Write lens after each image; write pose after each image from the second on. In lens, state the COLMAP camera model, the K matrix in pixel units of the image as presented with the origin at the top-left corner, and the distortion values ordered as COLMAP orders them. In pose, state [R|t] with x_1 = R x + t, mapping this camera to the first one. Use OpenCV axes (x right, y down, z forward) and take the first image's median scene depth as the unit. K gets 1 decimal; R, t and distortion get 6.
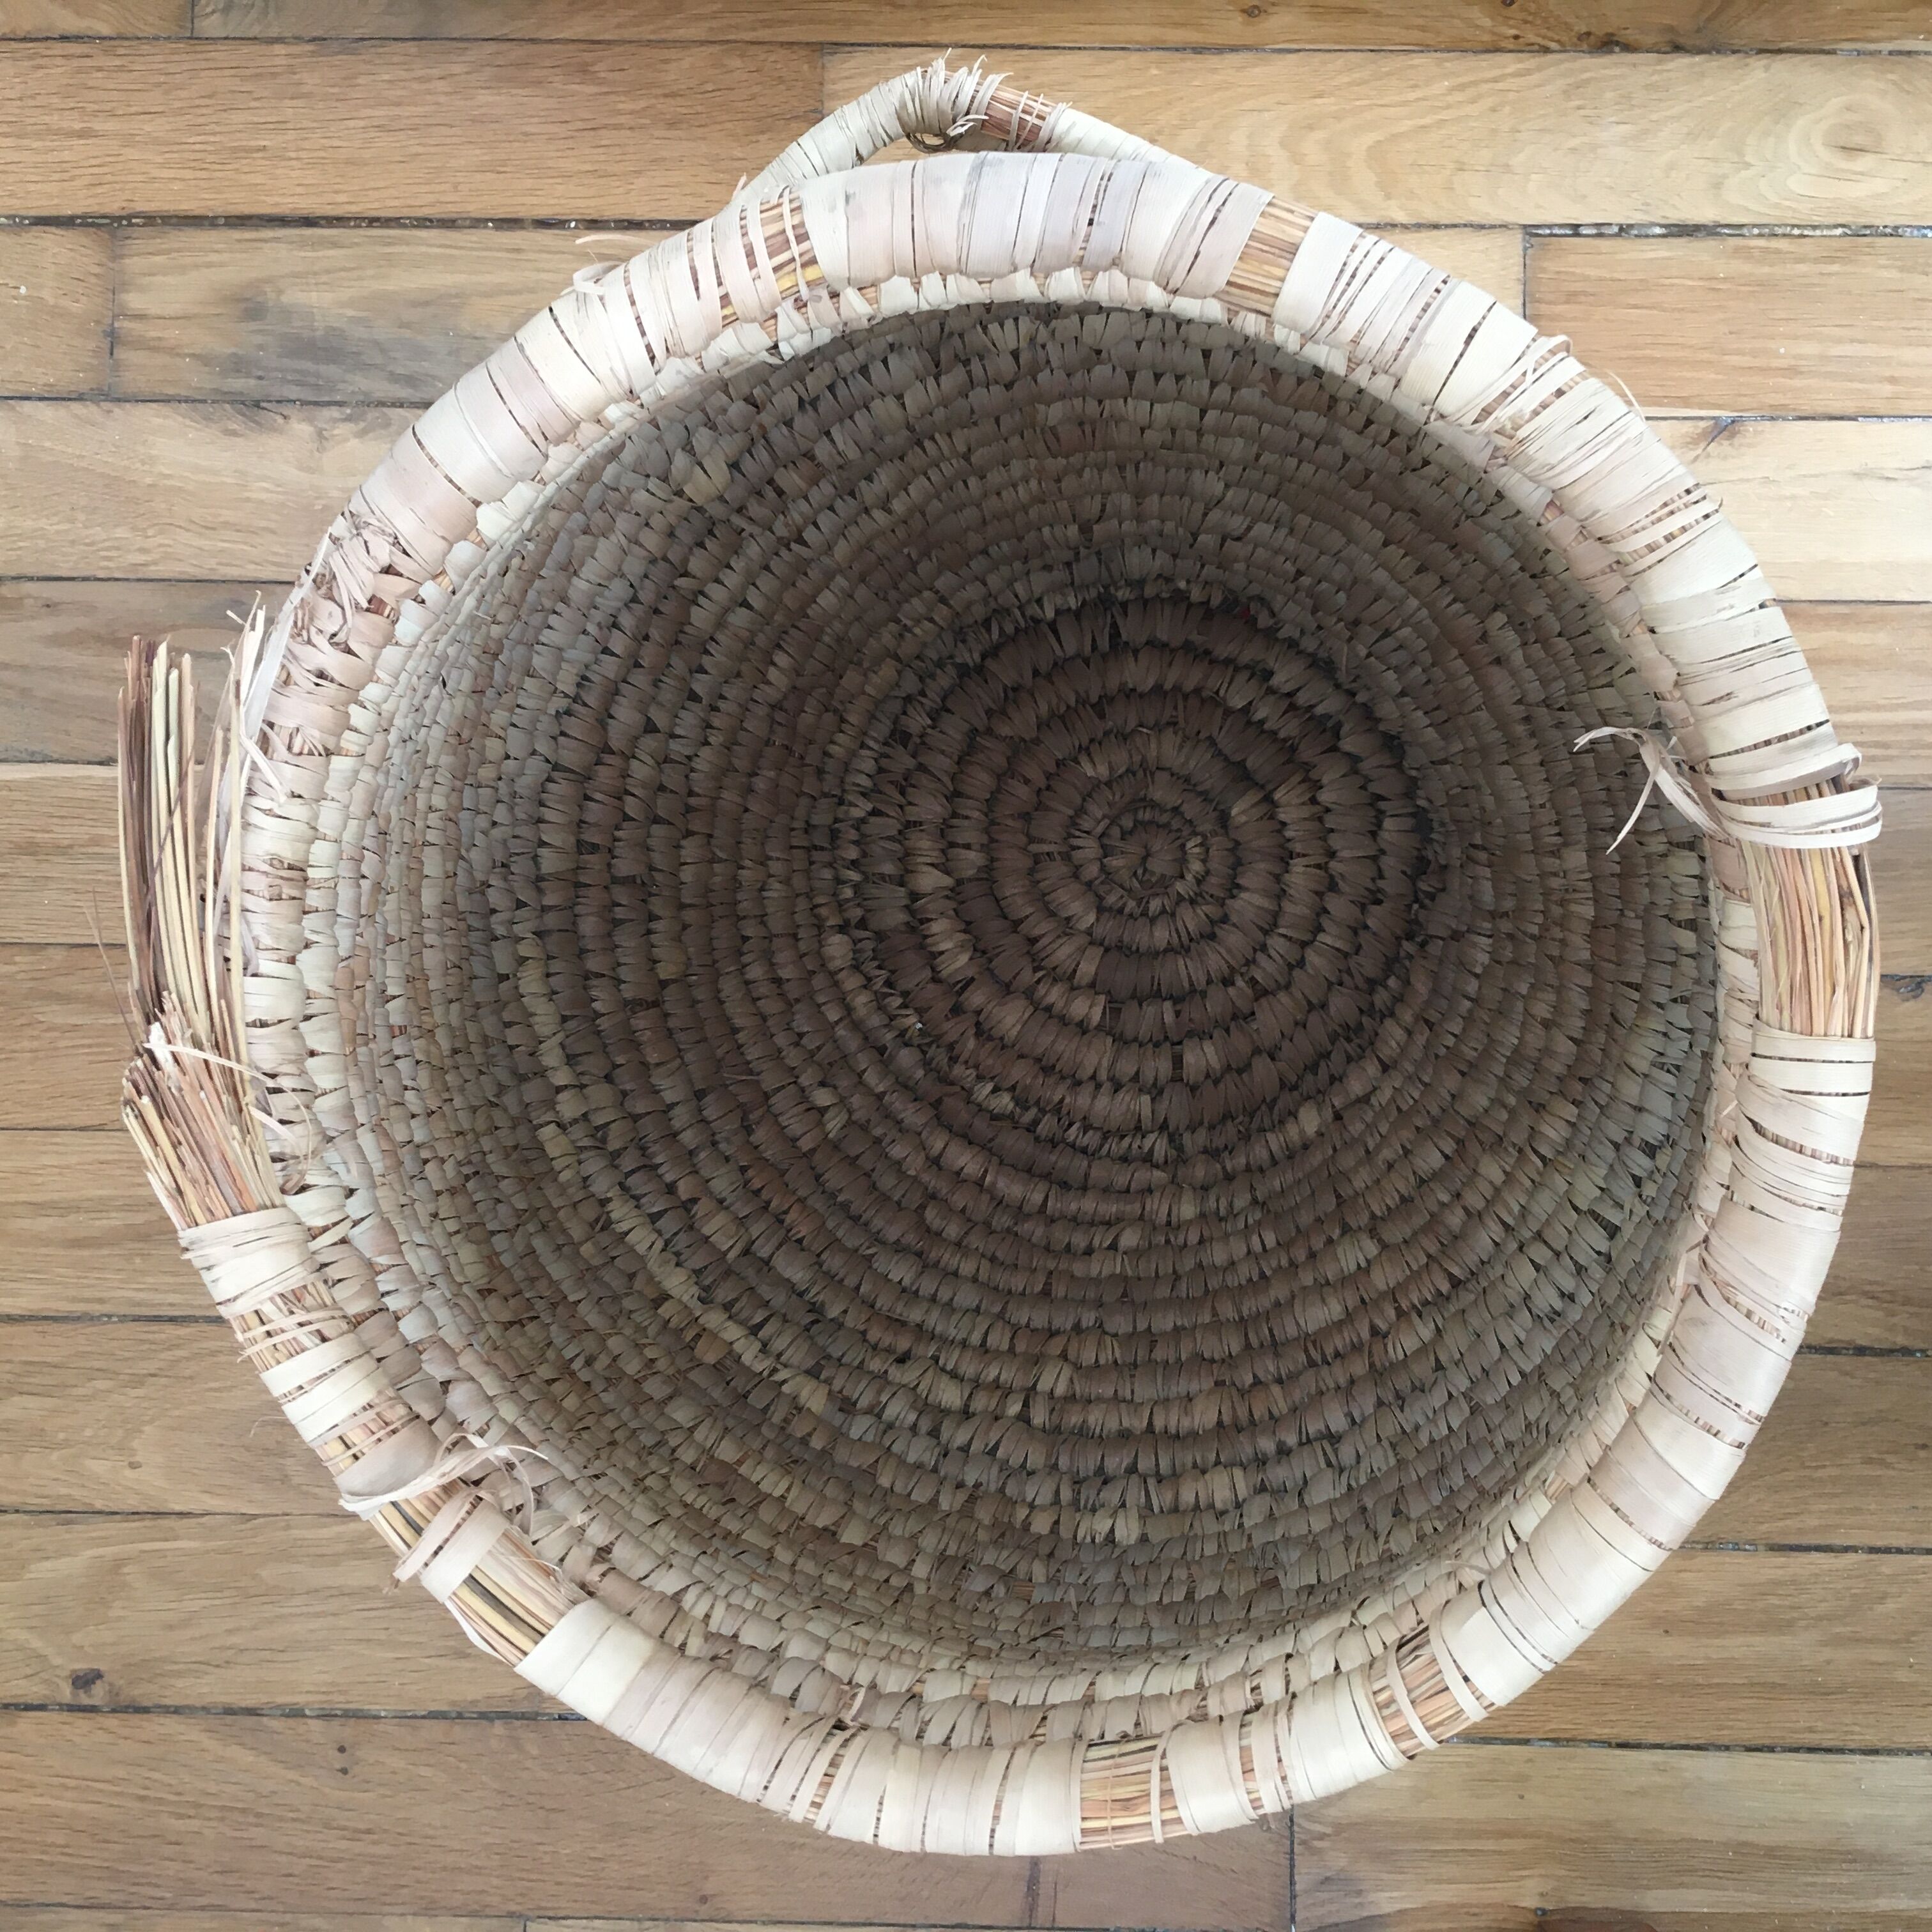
lens RADIAL K [[2215.2, 0, 966.0], [0, 2215.2, 966.0], [0, 0, 1]] dist [0.057932, -0.052868]
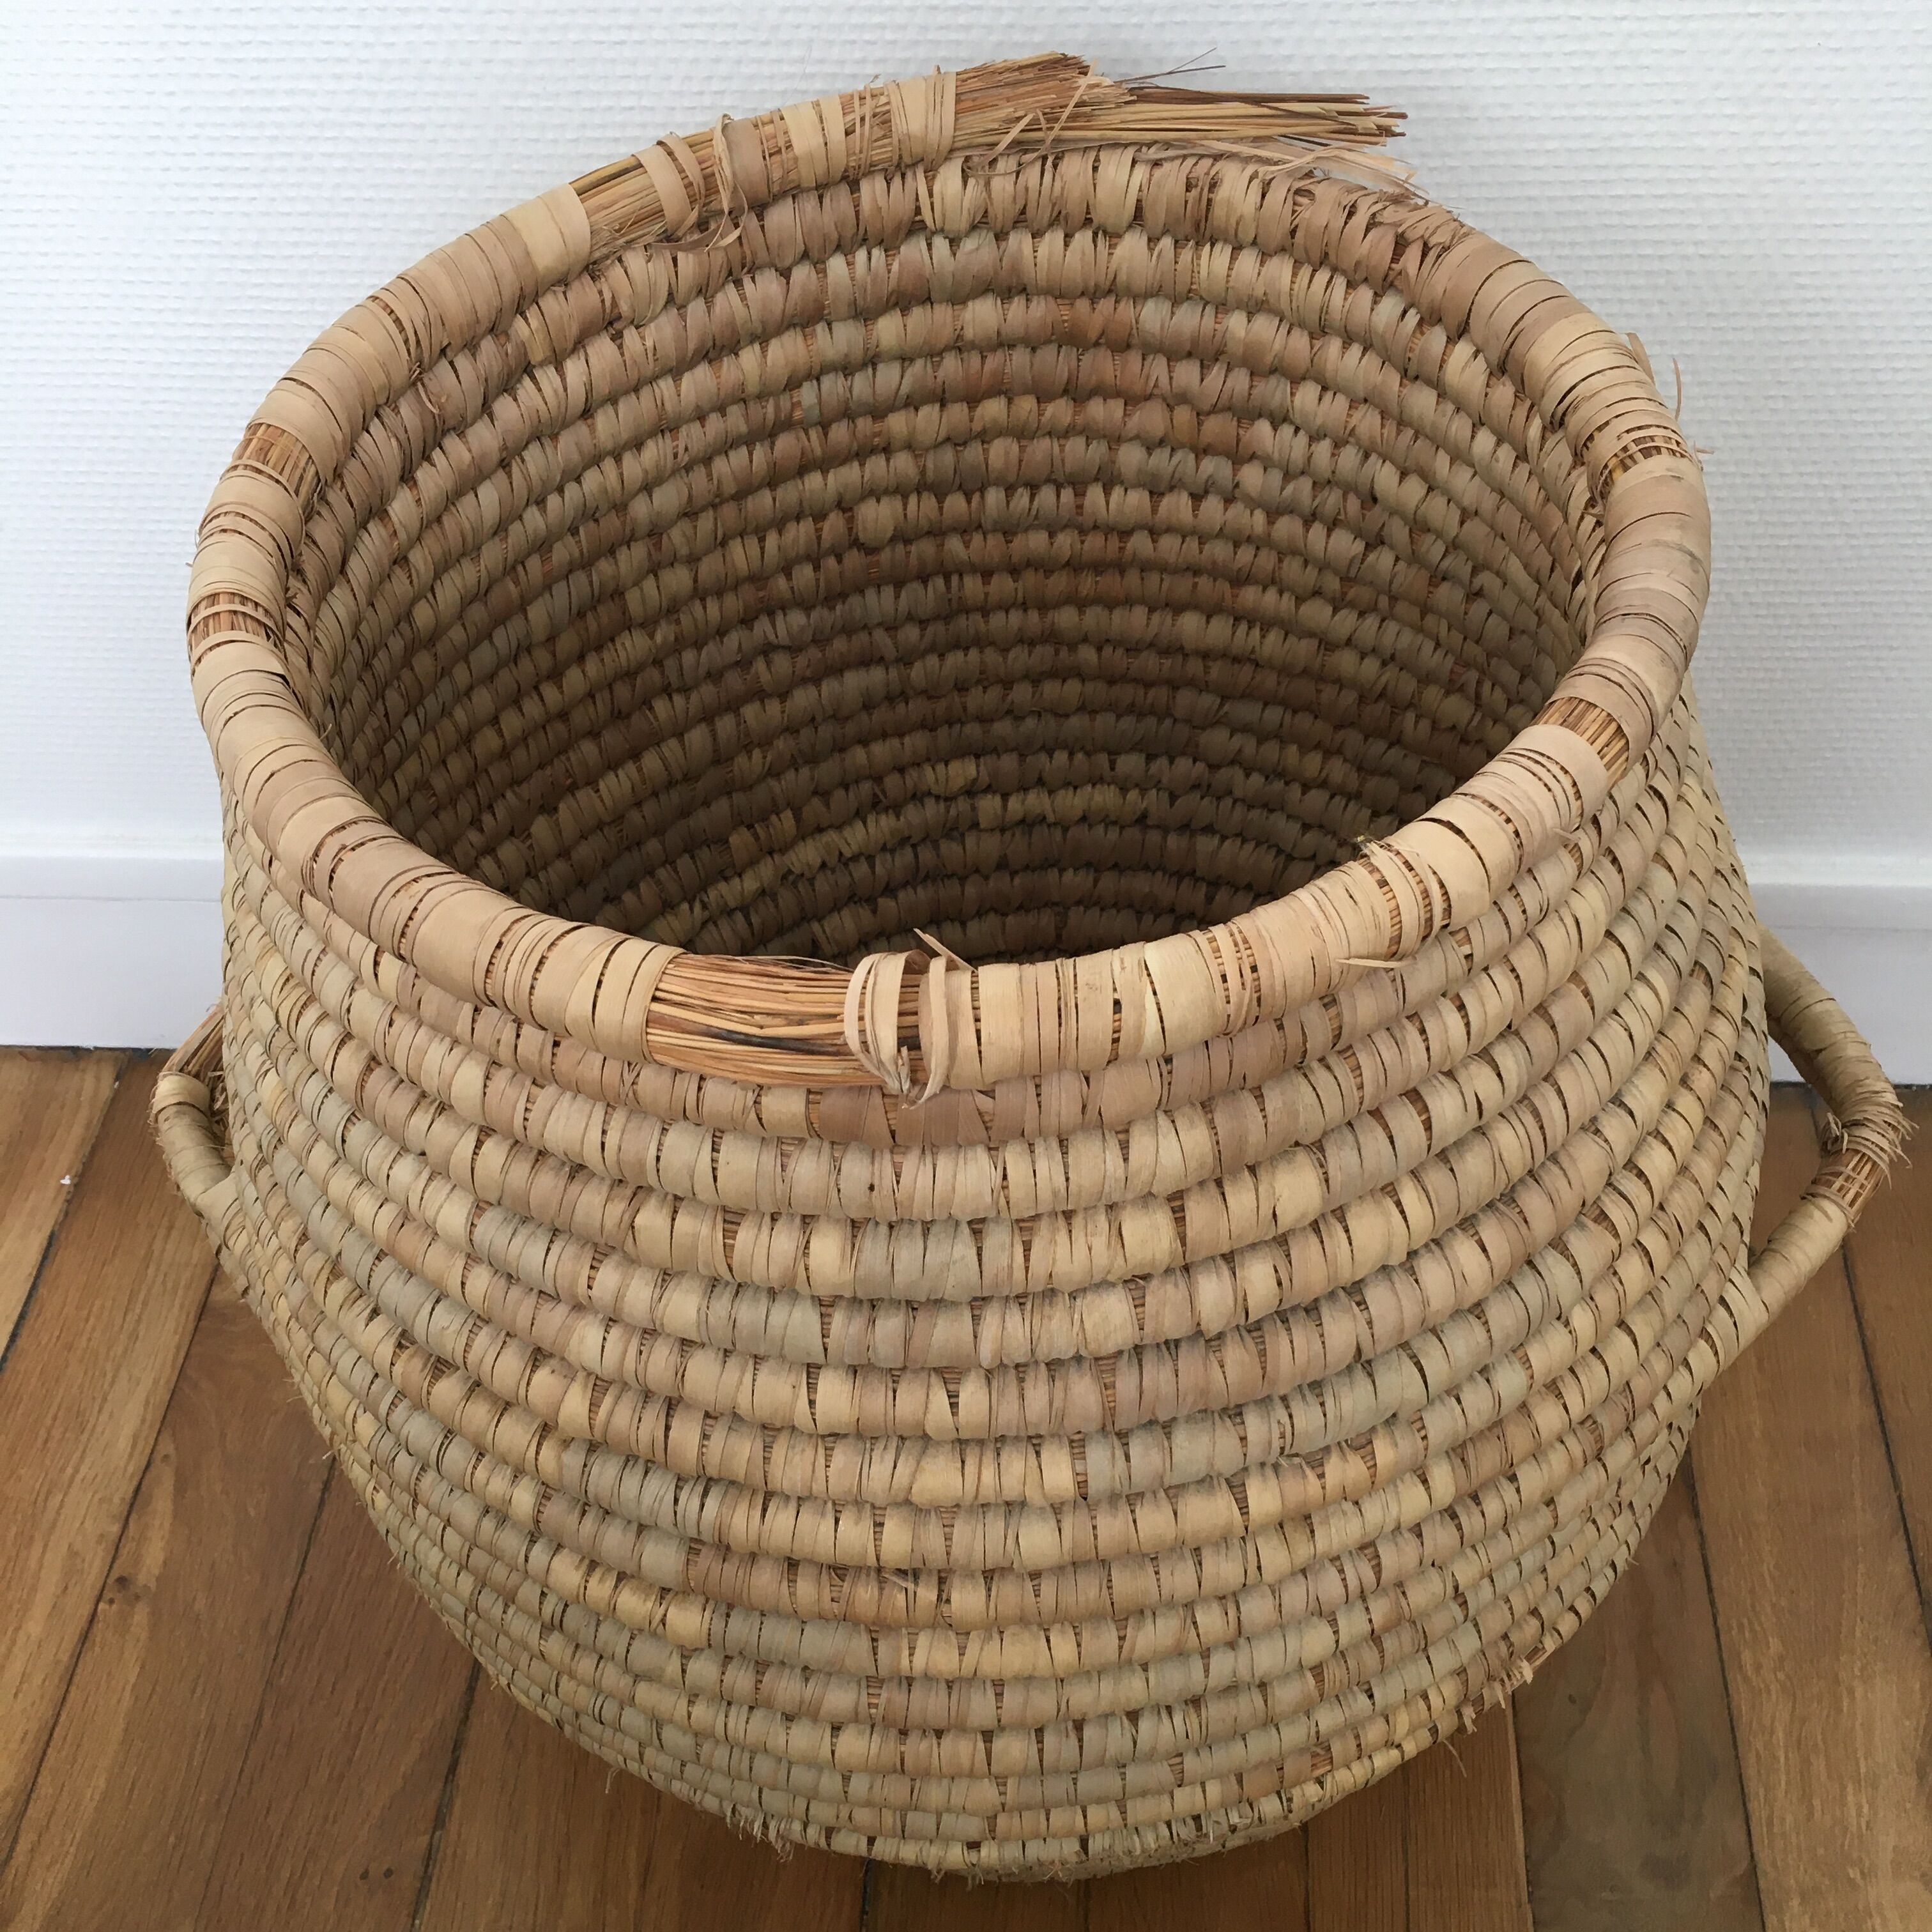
lens RADIAL K [[2215.2, 0, 966.0], [0, 2215.2, 966.0], [0, 0, 1]] dist [0.057932, -0.052868]
pose [[-0.280540, 0.790400, -0.544577, 0.792767], [-0.959108, -0.208657, 0.191242, -0.251119], [0.037527, 0.575959, 0.816616, 0.209550]]
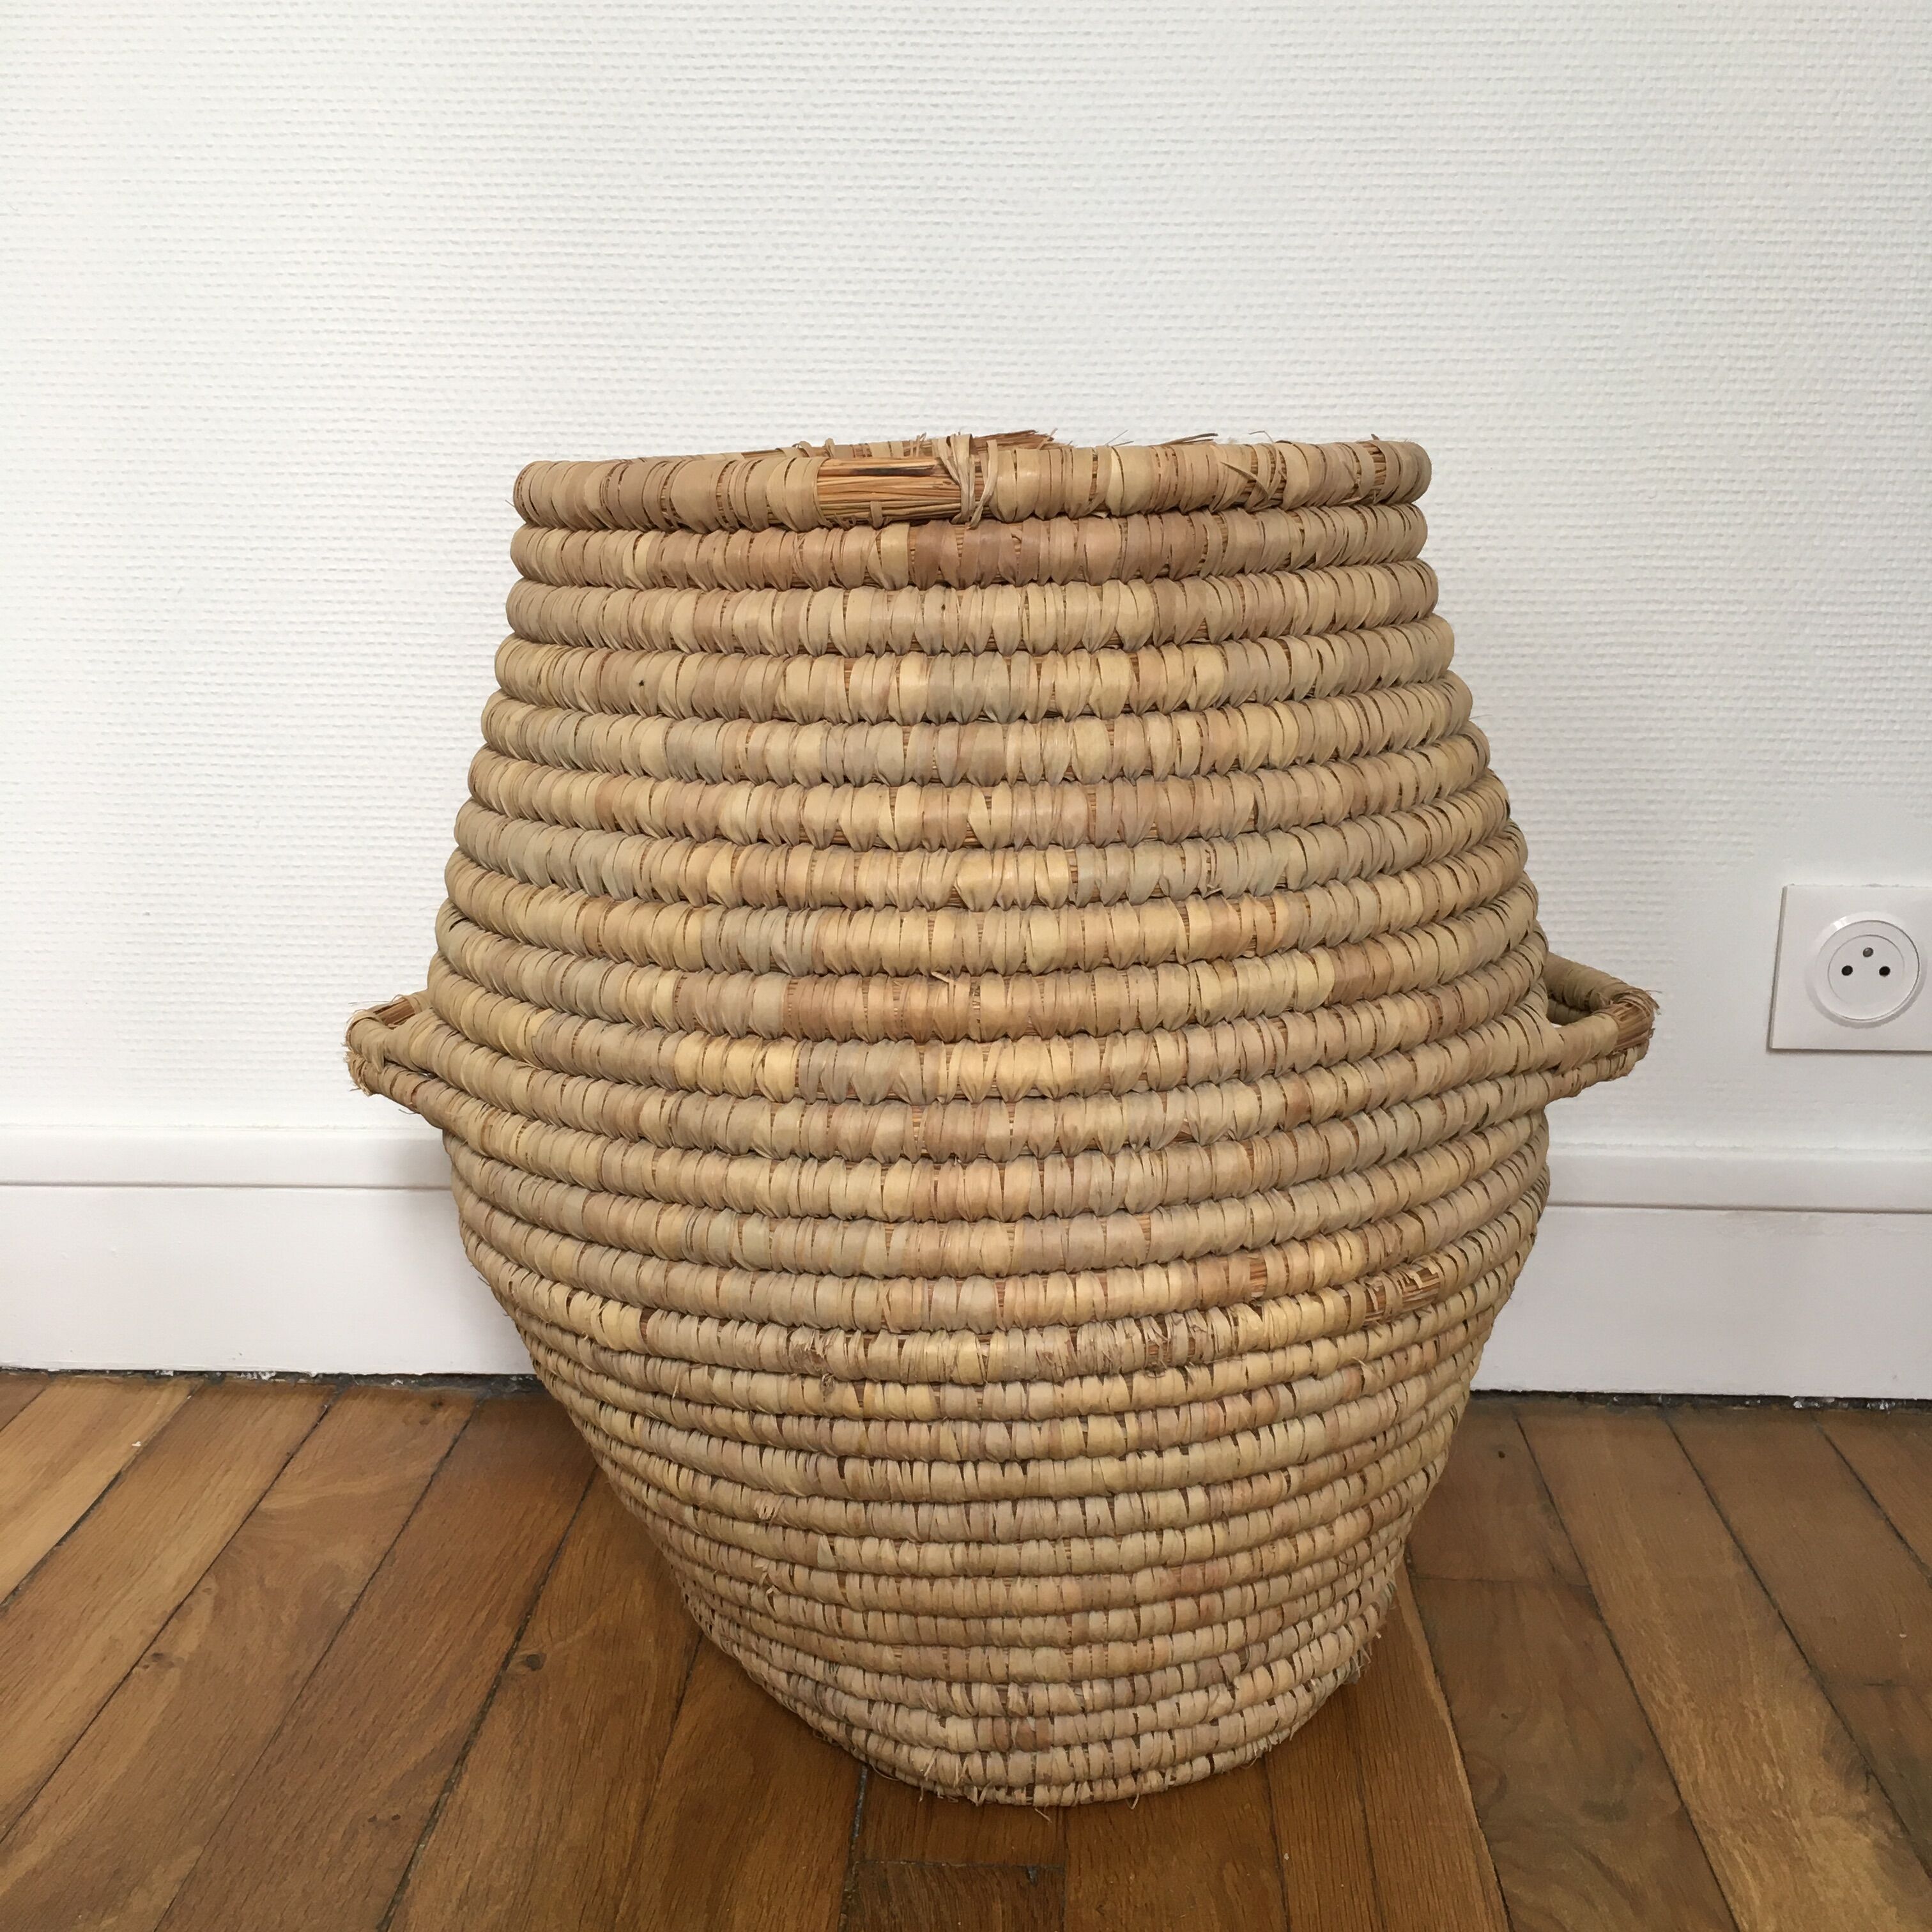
lens RADIAL K [[2215.2, 0, 966.0], [0, 2215.2, 966.0], [0, 0, 1]] dist [0.057932, -0.052868]
pose [[-0.261196, 0.323060, -0.909620, 1.790953], [-0.965283, -0.089615, 0.245352, -0.454844], [-0.002252, 0.942126, 0.335251, 0.738515]]
